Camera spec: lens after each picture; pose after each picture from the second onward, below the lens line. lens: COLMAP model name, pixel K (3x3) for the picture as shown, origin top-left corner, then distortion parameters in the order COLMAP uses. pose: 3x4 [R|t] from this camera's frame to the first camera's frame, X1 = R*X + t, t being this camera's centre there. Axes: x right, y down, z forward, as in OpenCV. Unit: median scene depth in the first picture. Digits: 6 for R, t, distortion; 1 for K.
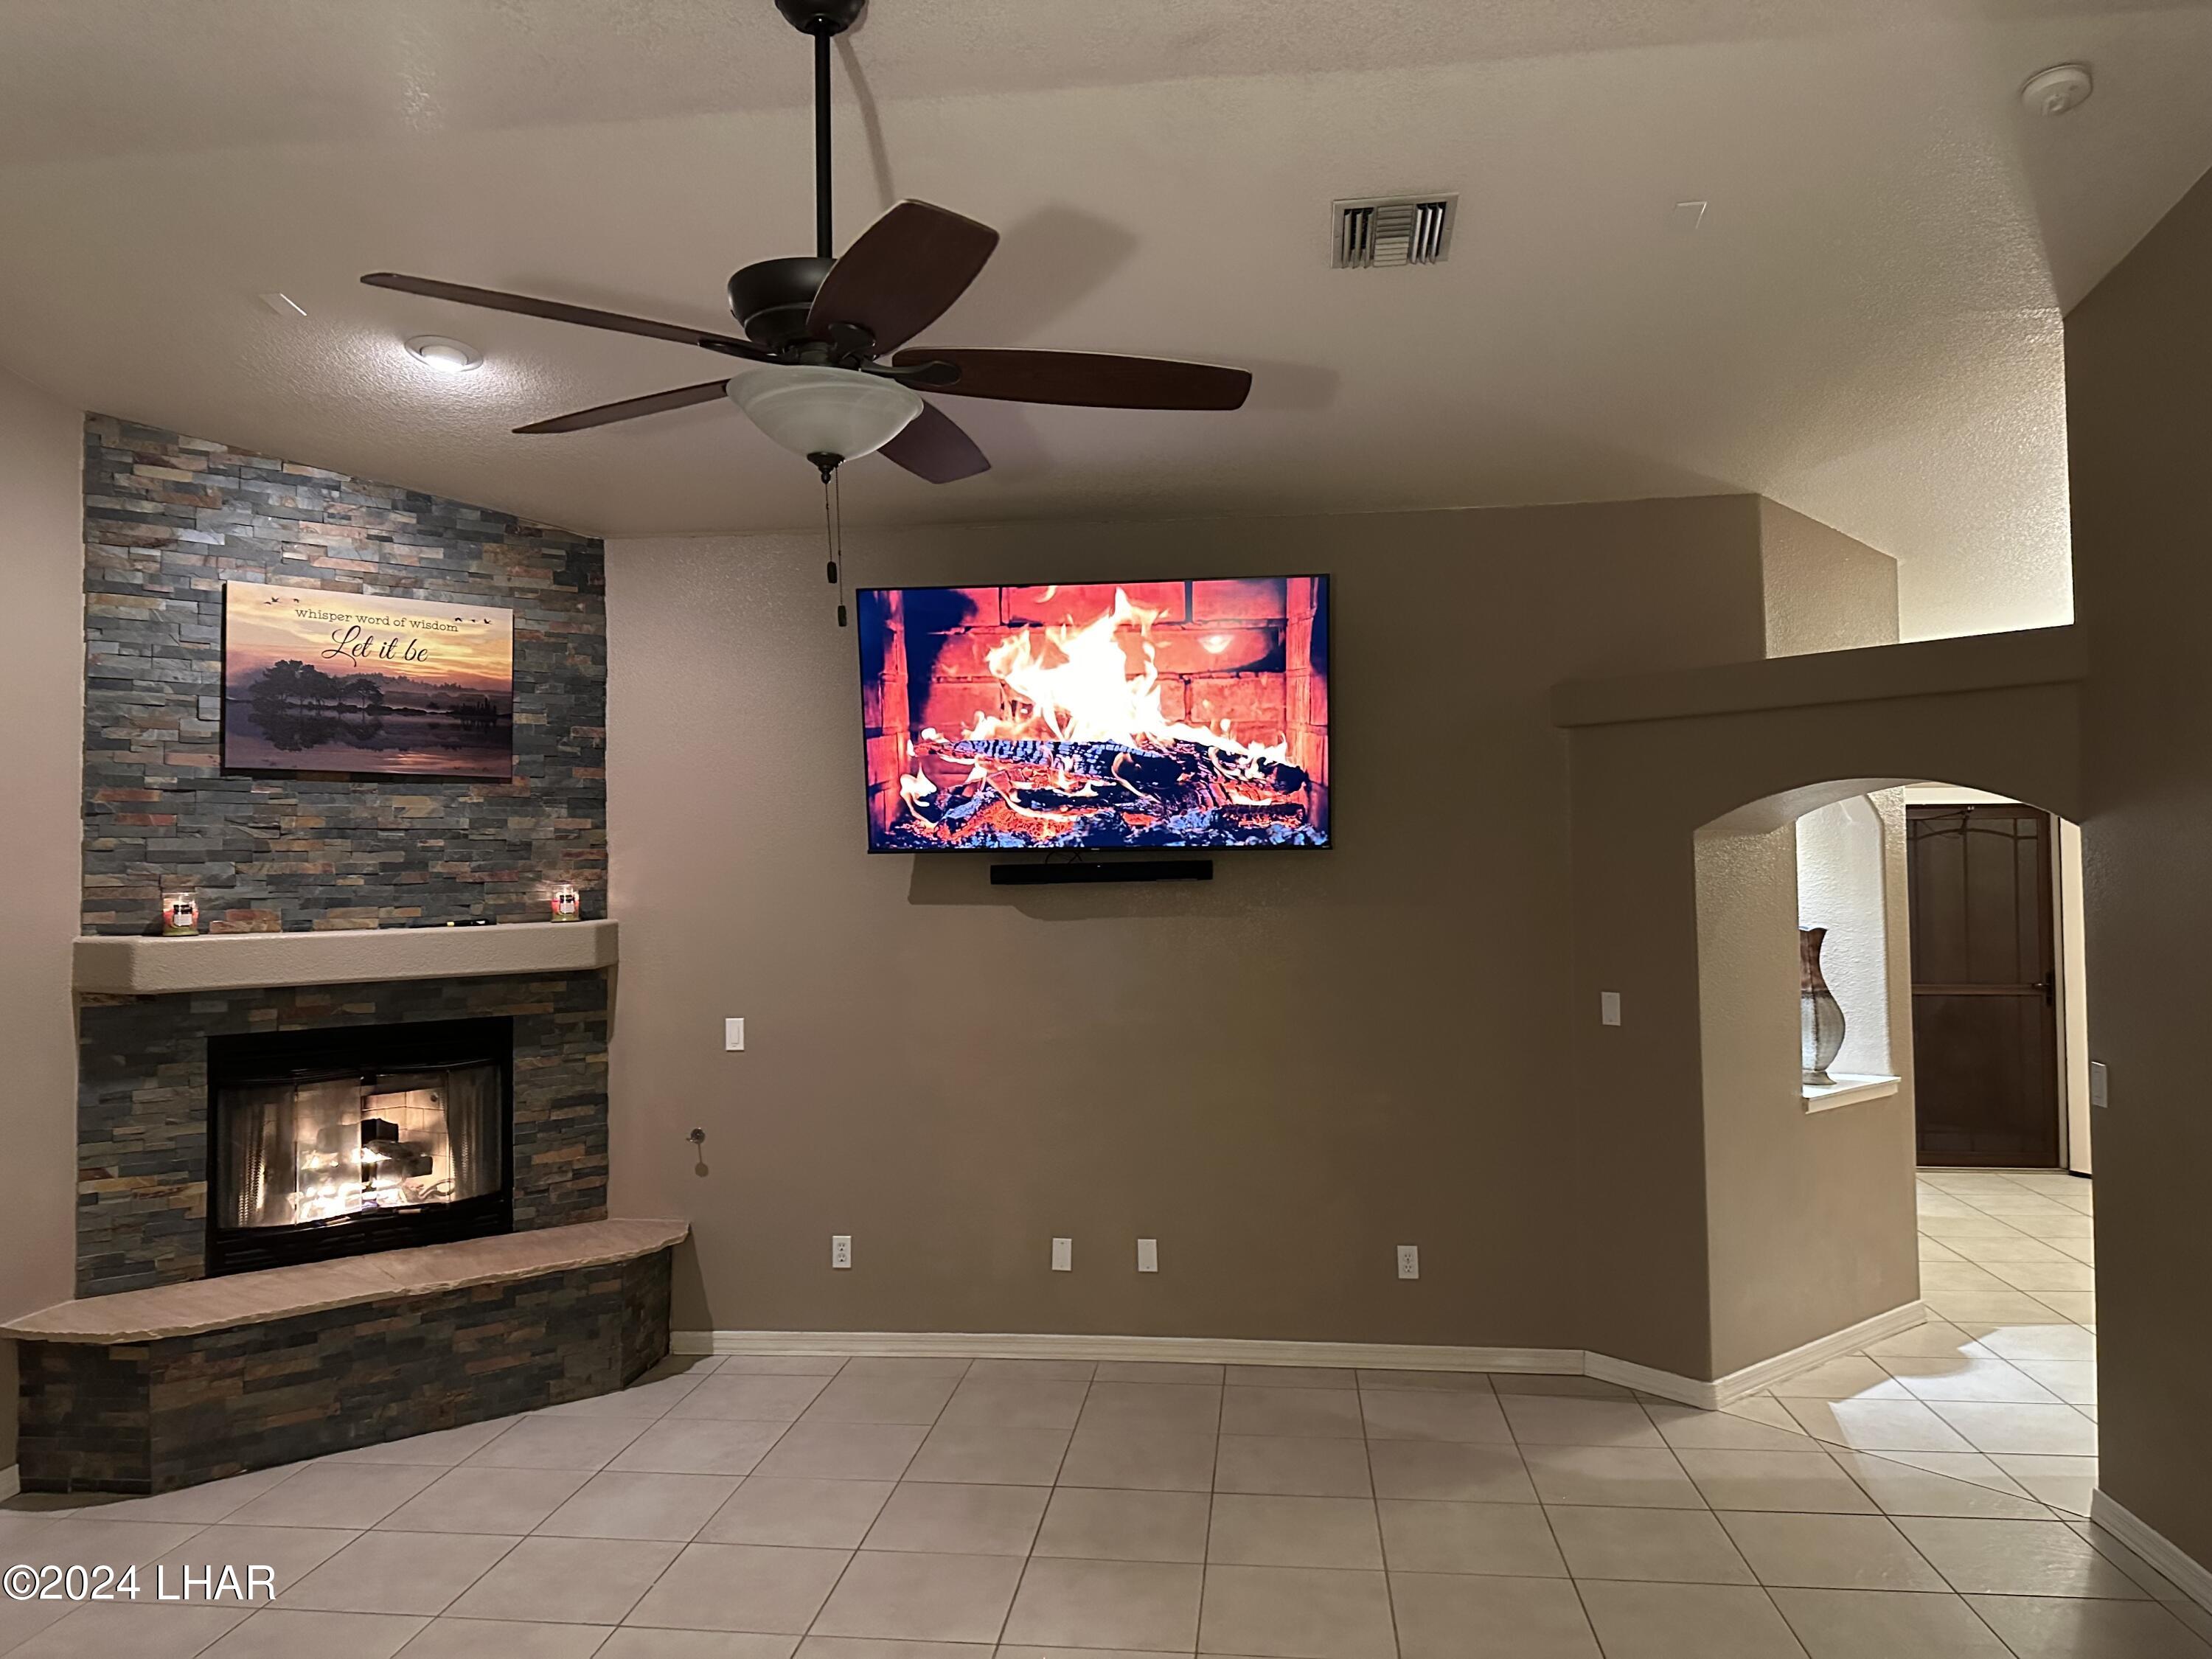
lens RADIAL K [[1534.0, 0, 1047.7], [0, 1534.0, 811.4], [0, 0, 1]] dist [0.026135, -0.040582]
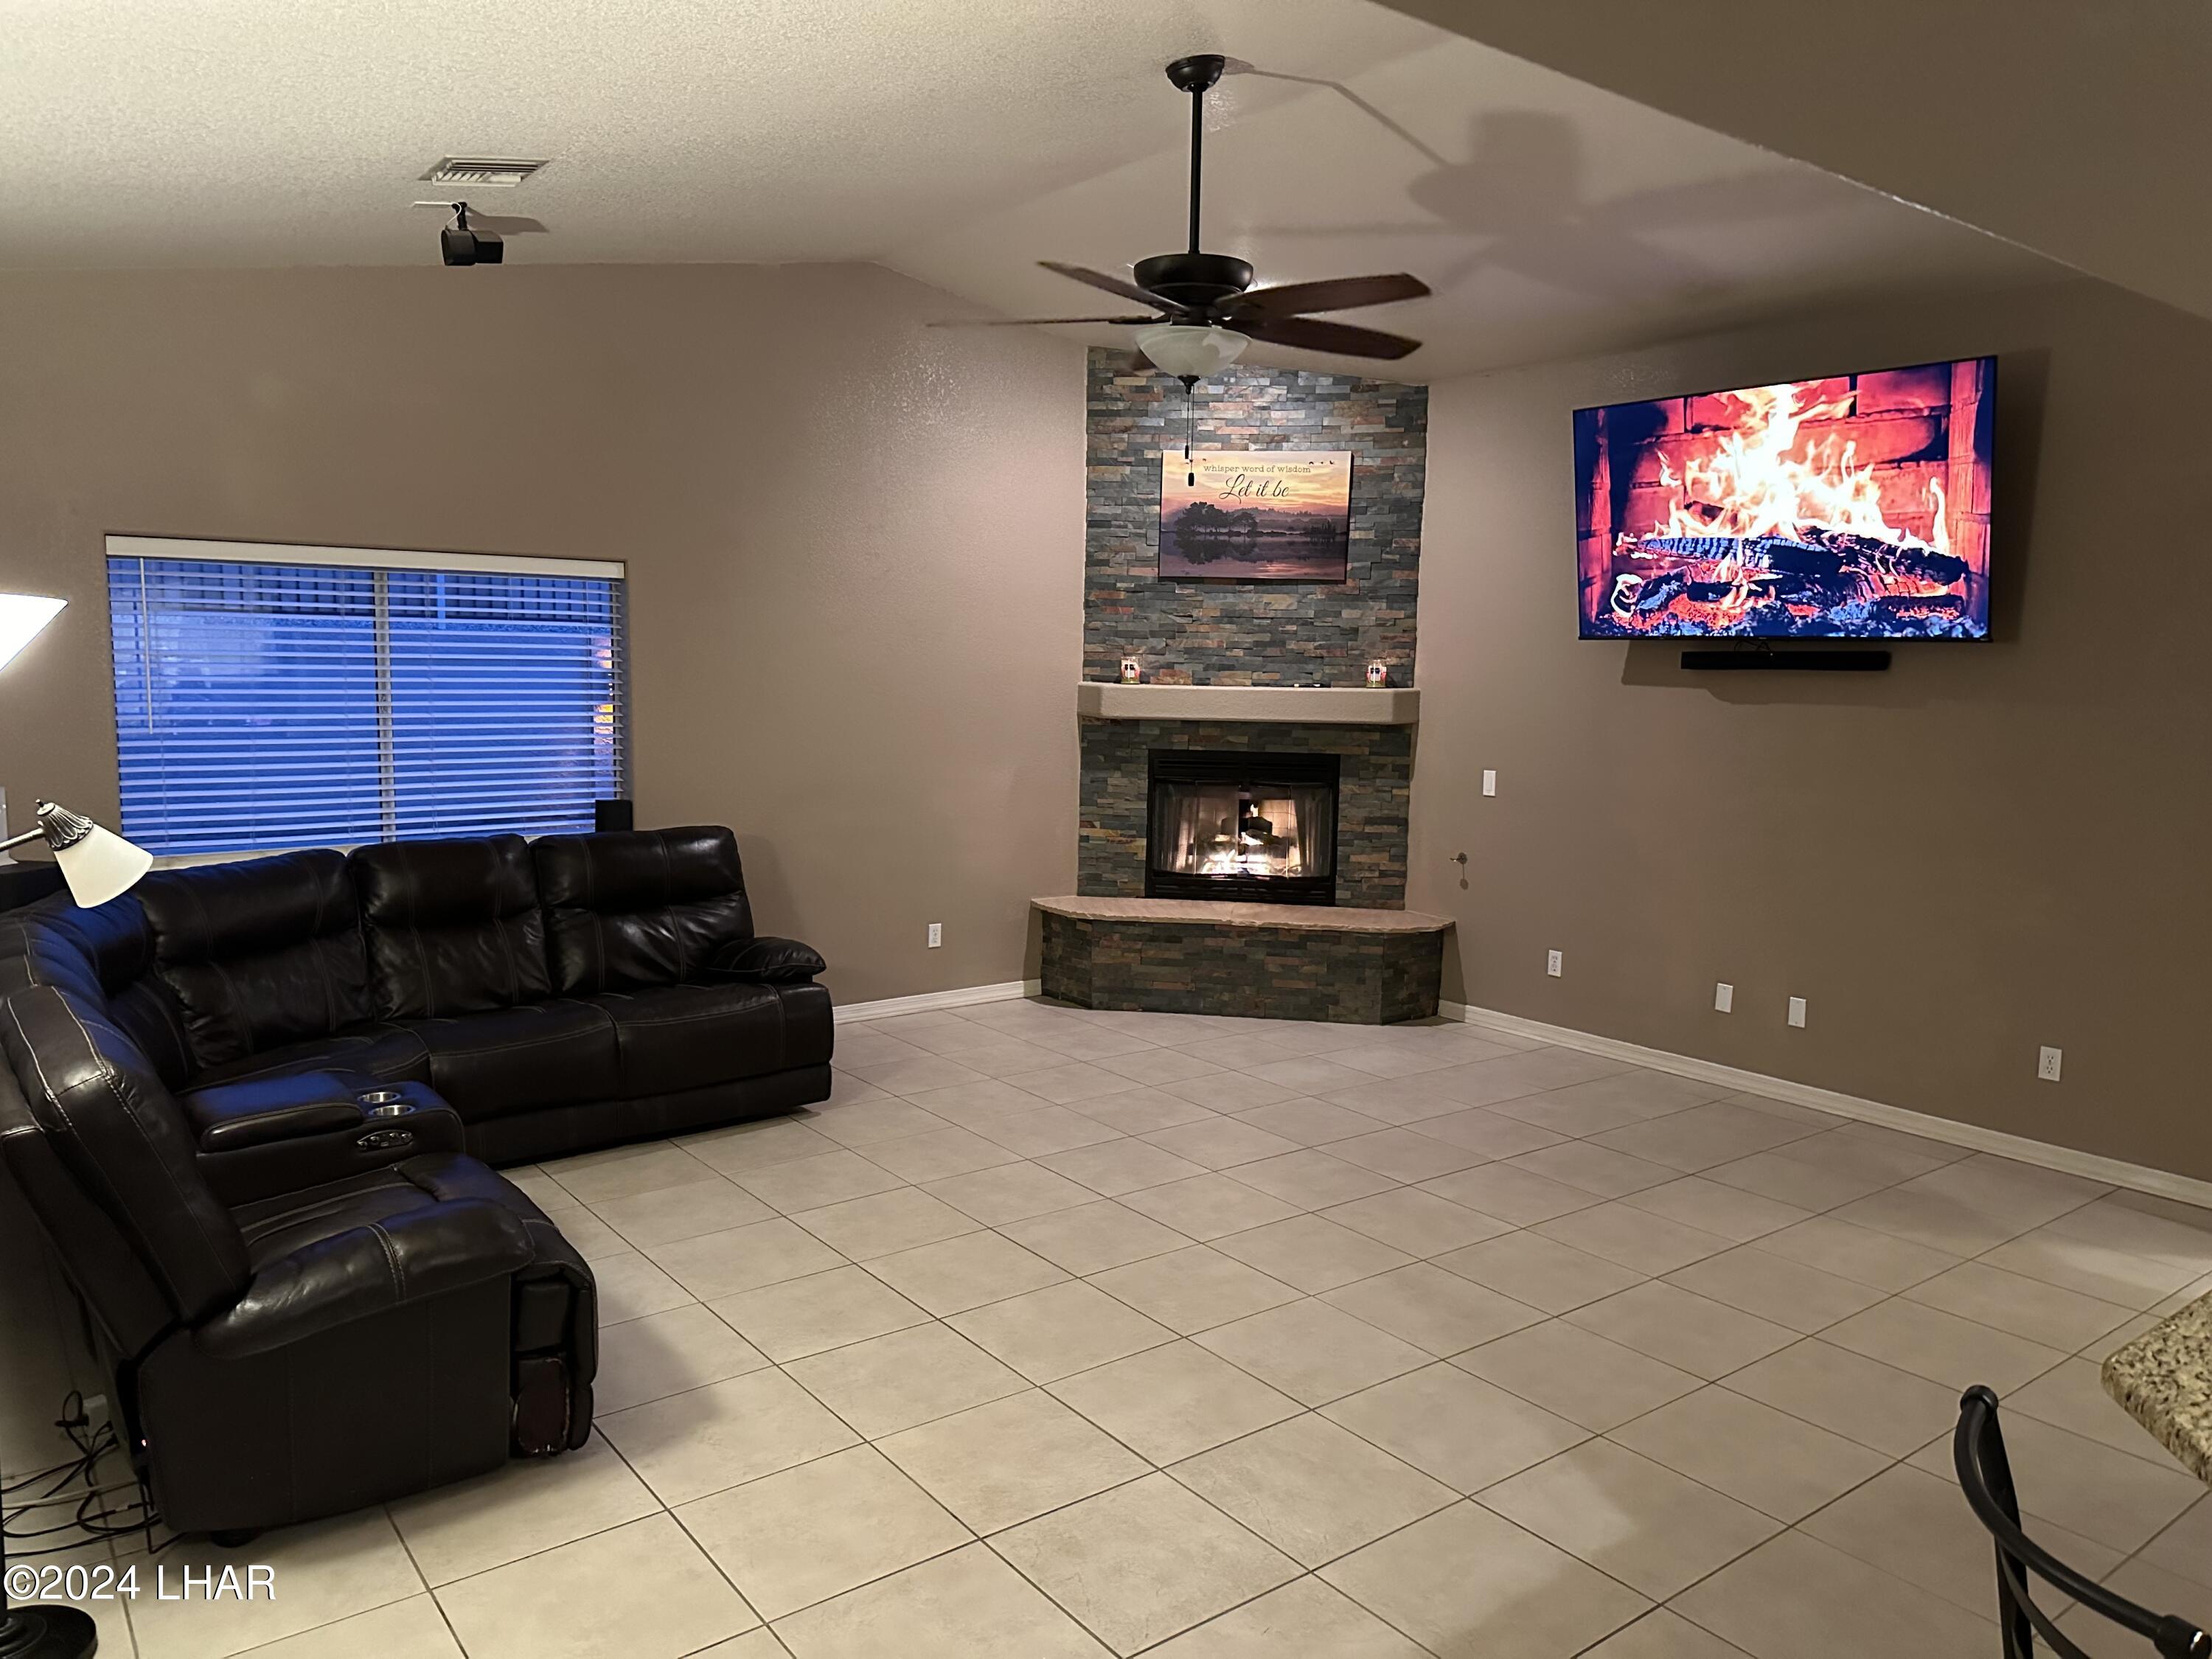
lens RADIAL K [[1505.7, 0, 1123.7], [0, 1505.7, 833.9], [0, 0, 1]] dist [0.169145, -0.373764]
pose [[0.697975, 0.107962, -0.707937, 0.518097], [-0.002849, 0.988981, 0.148014, 0.002464], [0.716116, -0.101293, 0.690592, -0.096762]]
